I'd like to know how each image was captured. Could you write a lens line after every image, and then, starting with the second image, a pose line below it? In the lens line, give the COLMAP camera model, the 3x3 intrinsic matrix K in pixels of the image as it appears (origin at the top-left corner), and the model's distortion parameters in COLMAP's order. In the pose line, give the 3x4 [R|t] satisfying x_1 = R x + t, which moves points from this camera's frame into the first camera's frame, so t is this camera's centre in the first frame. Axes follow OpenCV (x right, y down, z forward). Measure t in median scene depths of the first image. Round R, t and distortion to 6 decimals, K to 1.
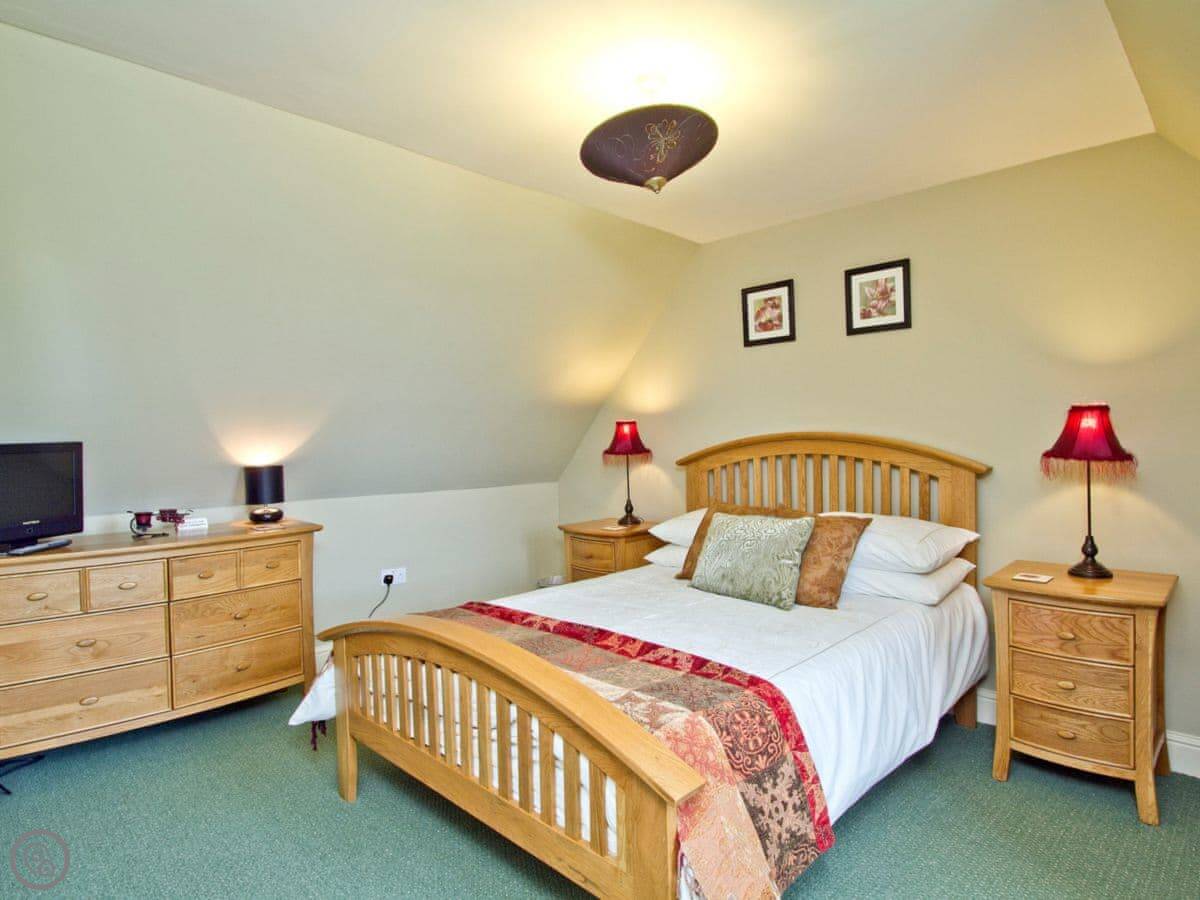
lens RADIAL K [[670.7, 0, 600.0], [0, 670.7, 450.0], [0, 0, 1]] dist [-0.007044, -0.001035]
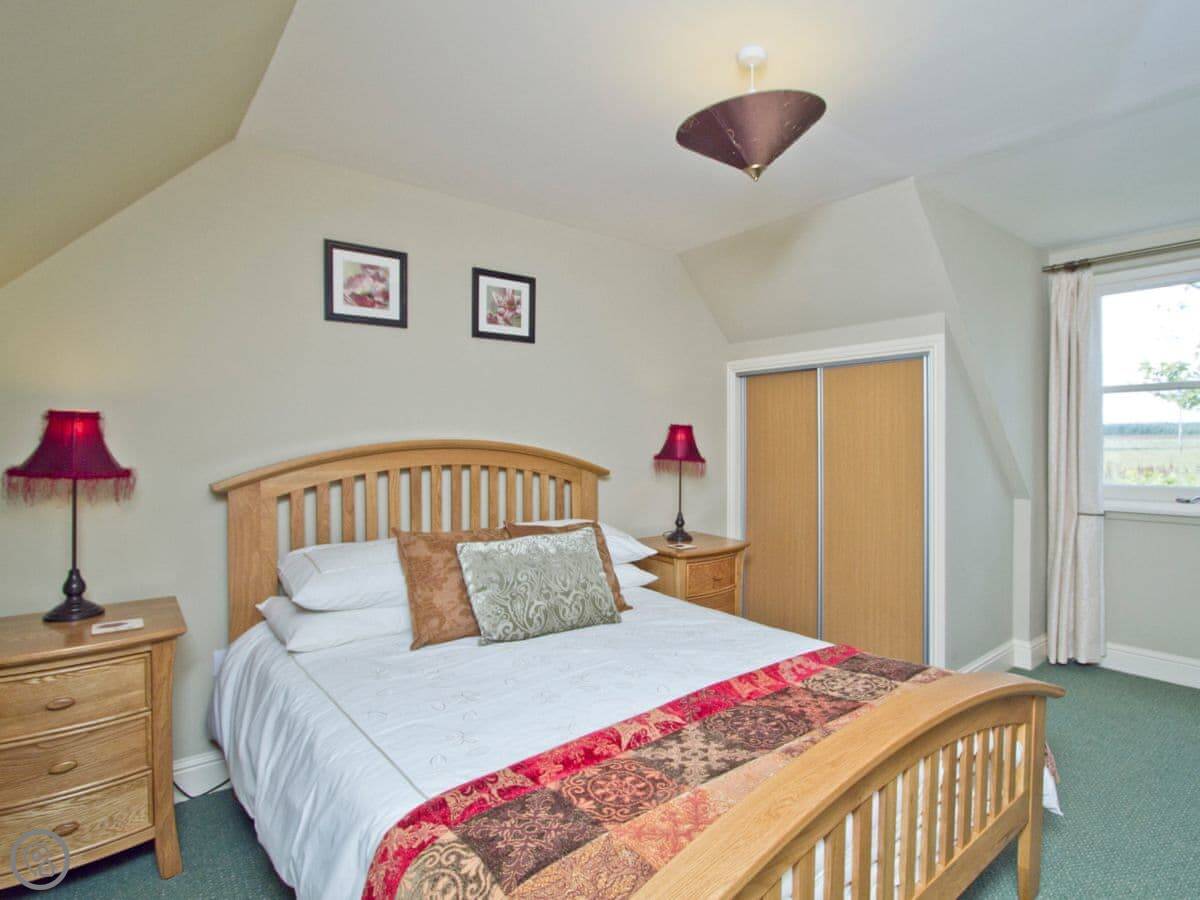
lens RADIAL K [[637.5, 0, 674.3], [0, 637.5, 447.9], [0, 0, 1]] dist [-0.033842, -0.001855]
pose [[0.063523, 0.008652, 0.997943, -0.510193], [0.023562, 0.999671, -0.010167, -0.000470], [-0.997702, 0.024160, 0.063298, 0.689345]]
